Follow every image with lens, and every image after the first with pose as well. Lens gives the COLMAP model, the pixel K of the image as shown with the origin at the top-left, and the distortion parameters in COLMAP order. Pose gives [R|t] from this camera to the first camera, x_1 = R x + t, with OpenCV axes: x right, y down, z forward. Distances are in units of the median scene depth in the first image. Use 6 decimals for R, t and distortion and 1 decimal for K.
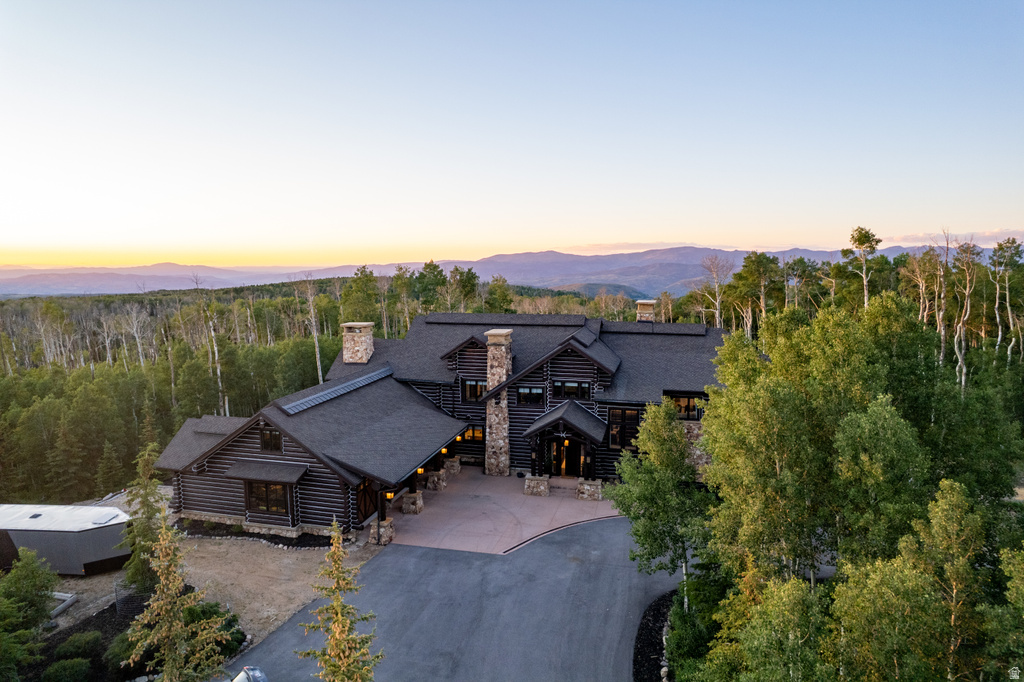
lens RADIAL K [[656.7, 0, 512.0], [0, 656.7, 341.0], [0, 0, 1]] dist [-0.077956, 0.067335]
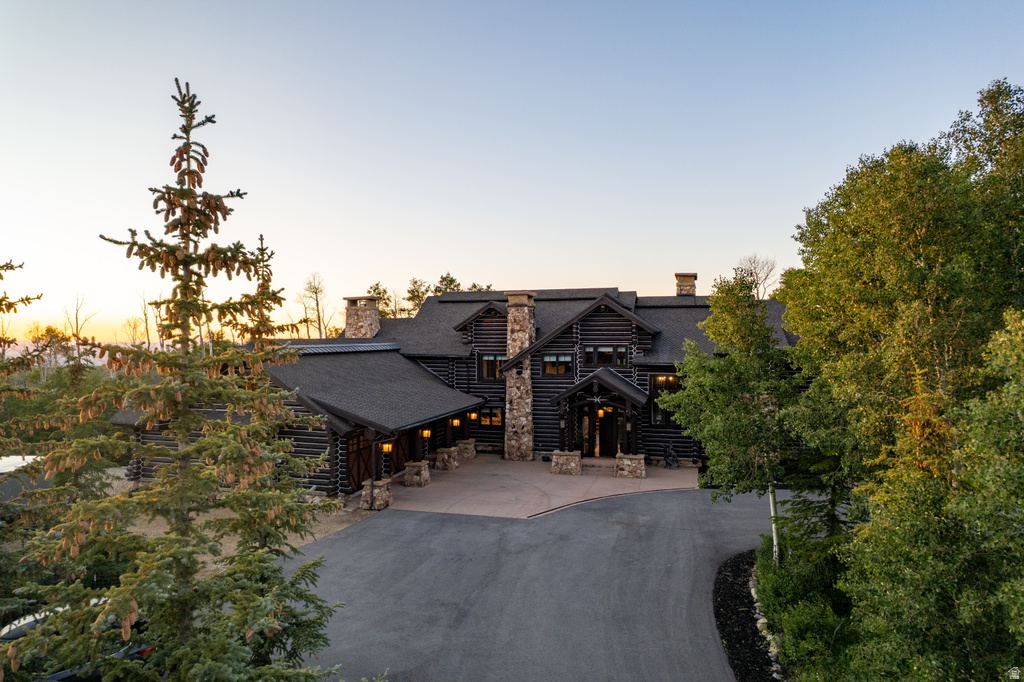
lens RADIAL K [[656.7, 0, 512.0], [0, 656.7, 341.0], [0, 0, 1]] dist [-0.077956, 0.067335]
pose [[0.999571, -0.001410, -0.029267, -0.006914], [-0.002042, 0.993060, -0.117589, 0.170208], [0.029230, 0.117598, 0.992631, 0.156000]]
